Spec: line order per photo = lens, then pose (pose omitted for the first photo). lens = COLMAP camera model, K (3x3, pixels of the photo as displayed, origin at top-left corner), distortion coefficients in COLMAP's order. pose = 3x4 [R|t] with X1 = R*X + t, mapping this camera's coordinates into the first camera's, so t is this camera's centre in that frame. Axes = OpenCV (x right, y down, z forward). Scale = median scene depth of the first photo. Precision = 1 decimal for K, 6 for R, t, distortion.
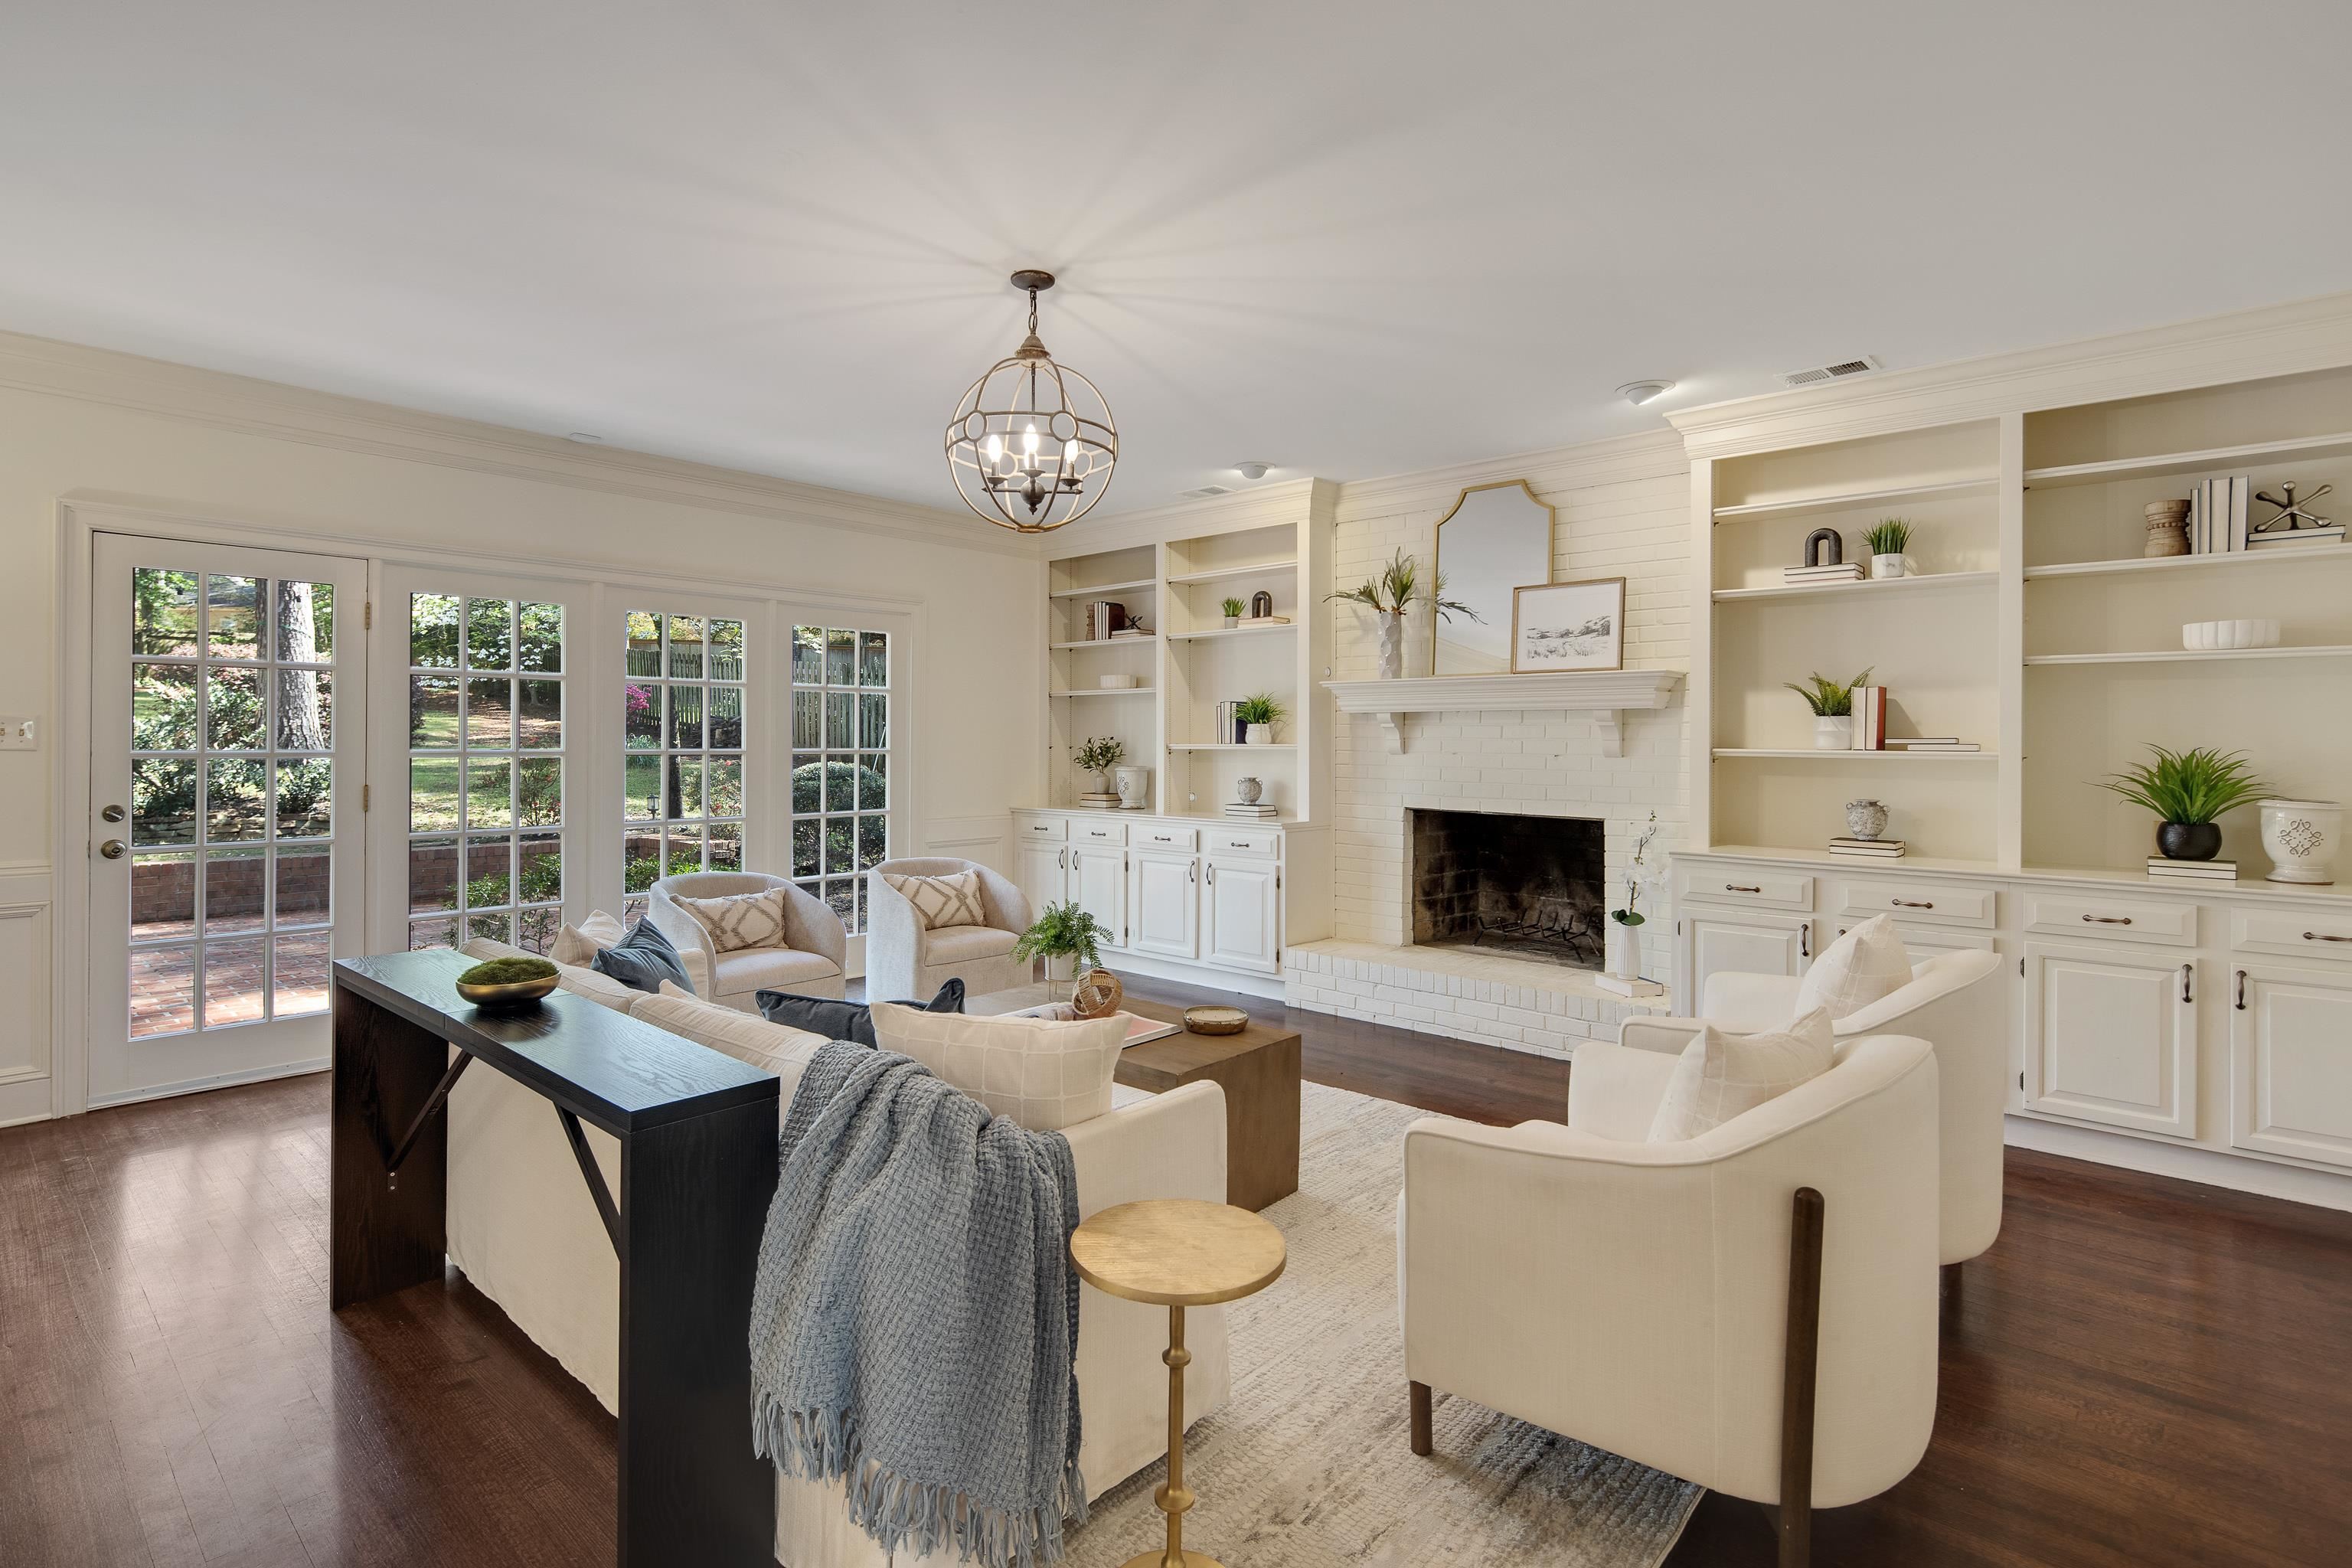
lens RADIAL K [[1162.3, 0, 1172.5], [0, 1162.3, 796.5], [0, 0, 1]] dist [-0.003493, -0.000942]
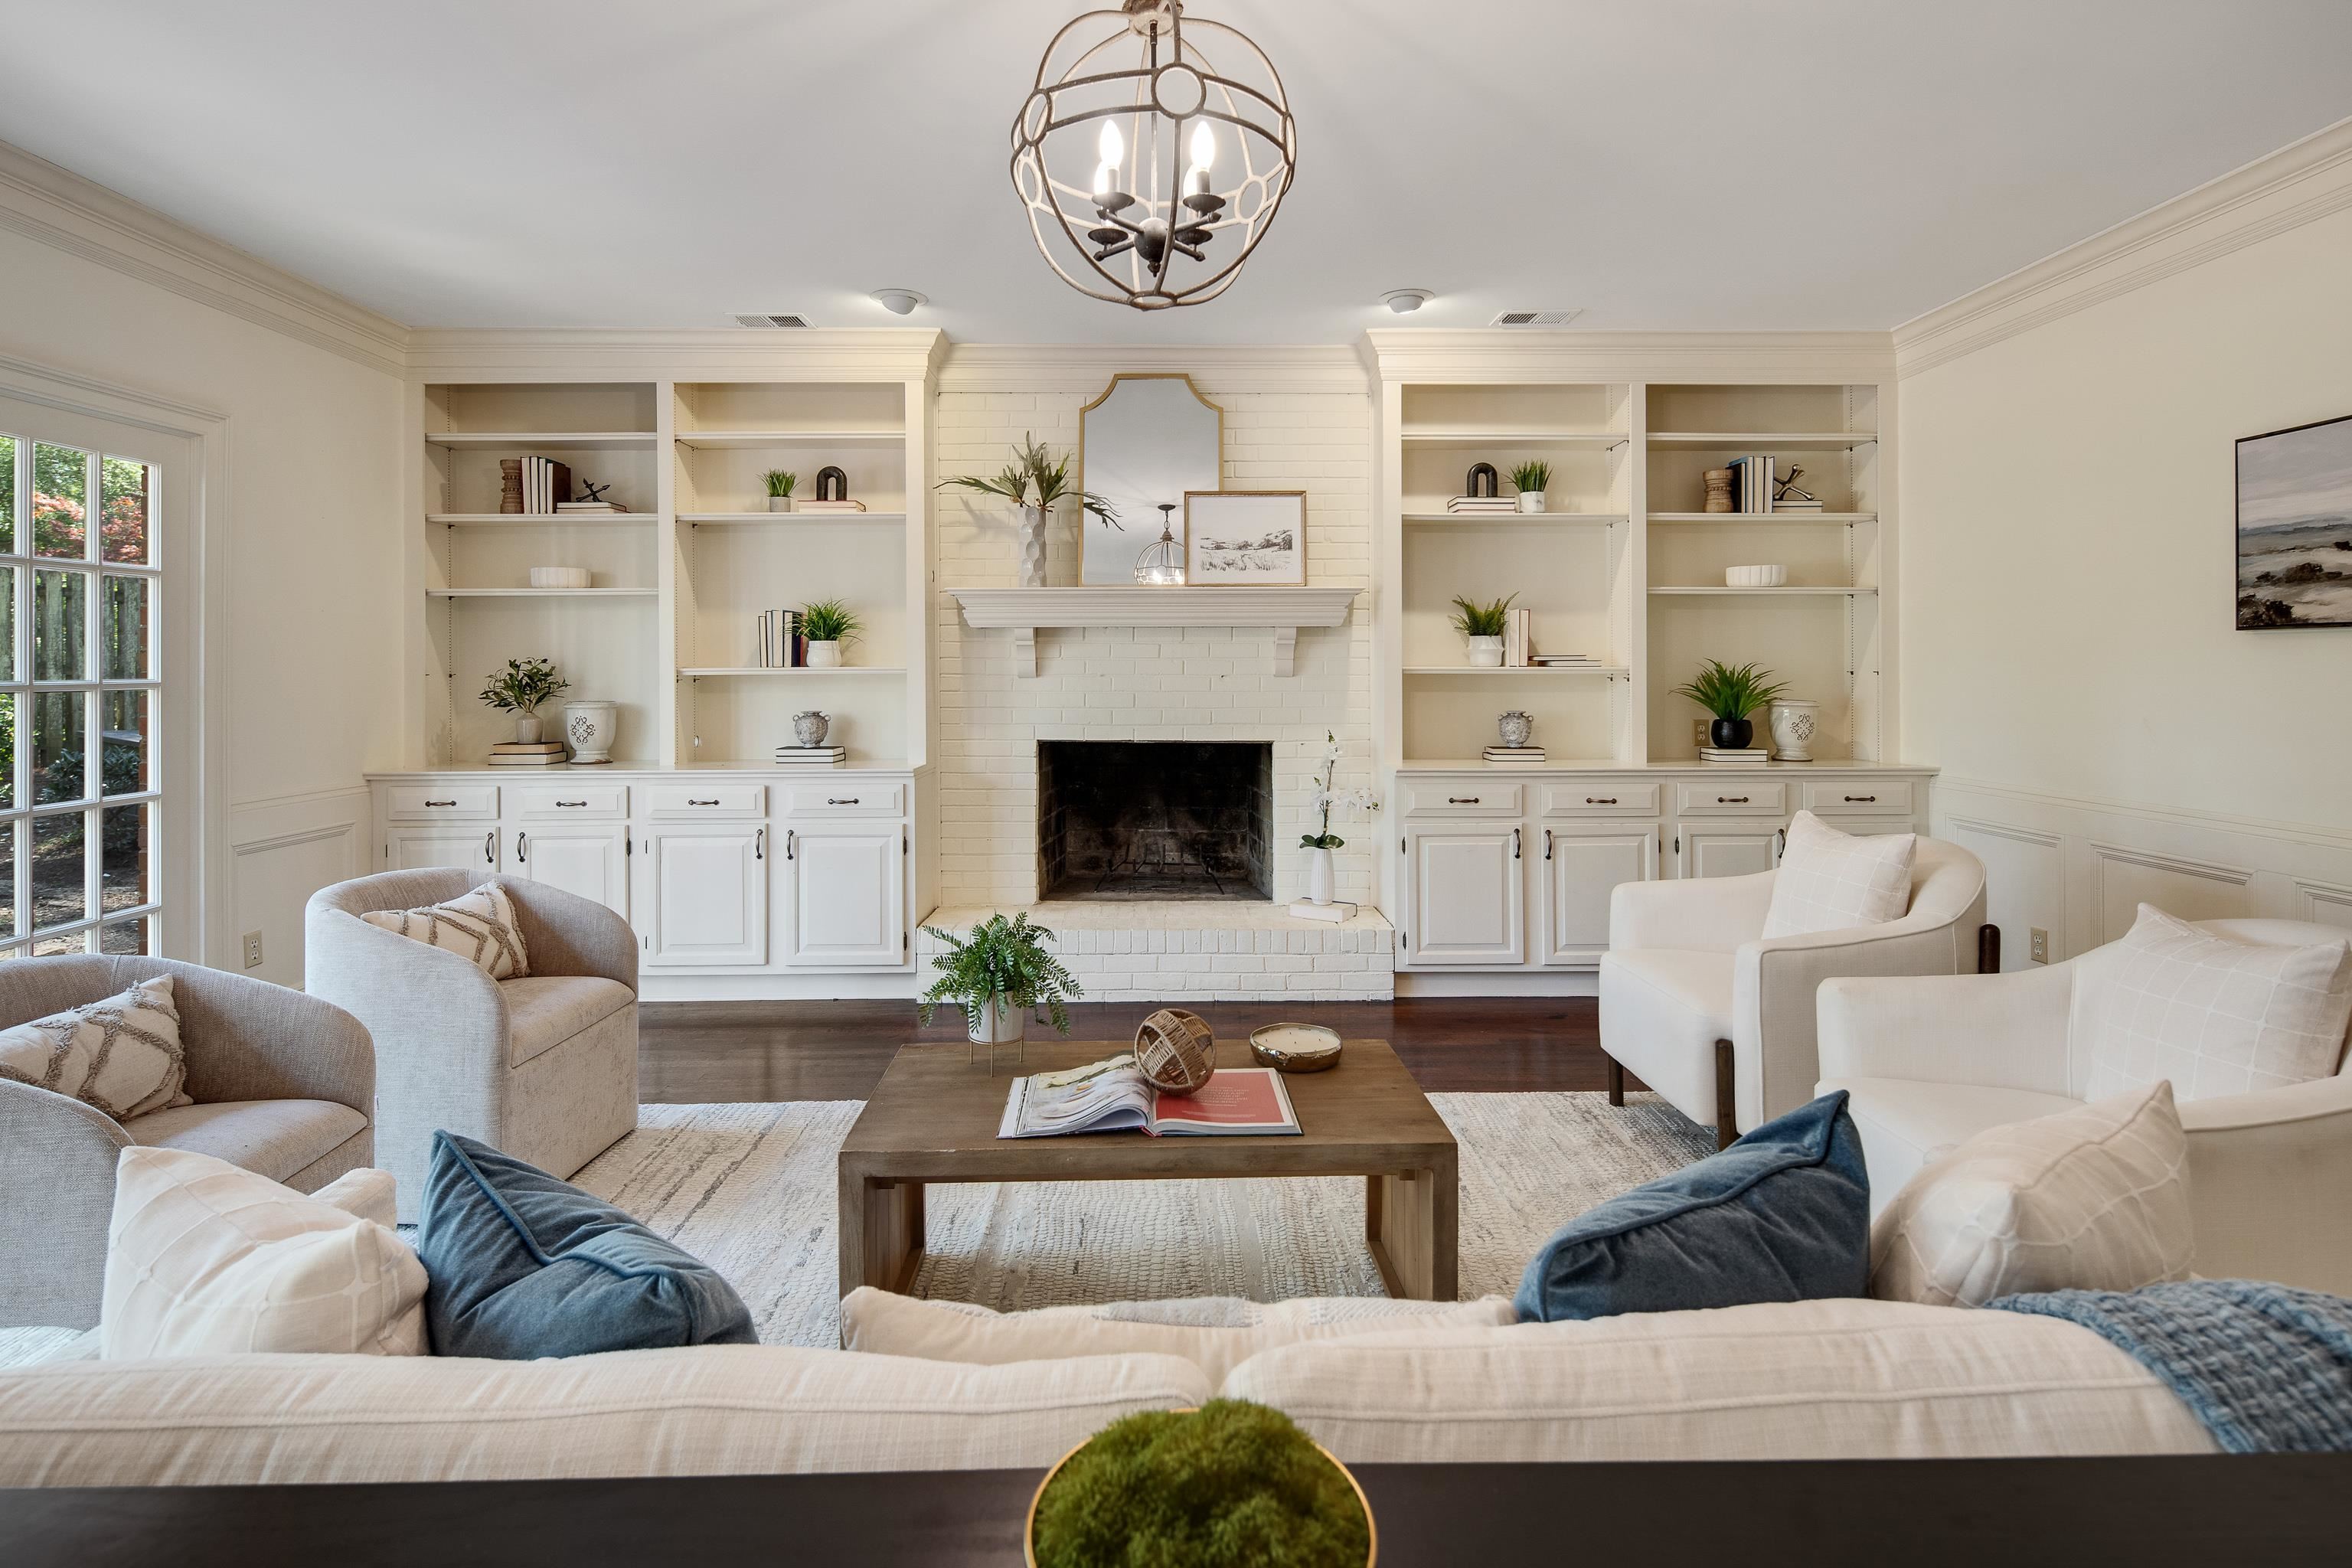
lens RADIAL K [[1147.1, 0, 1168.3], [0, 1147.1, 703.6], [0, 0, 1]] dist [-0.000220, -0.001478]
pose [[0.728830, -0.027191, 0.684154, -0.304645], [0.039336, 0.999224, -0.002191, -0.011720], [-0.683564, 0.028508, 0.729334, 0.329365]]
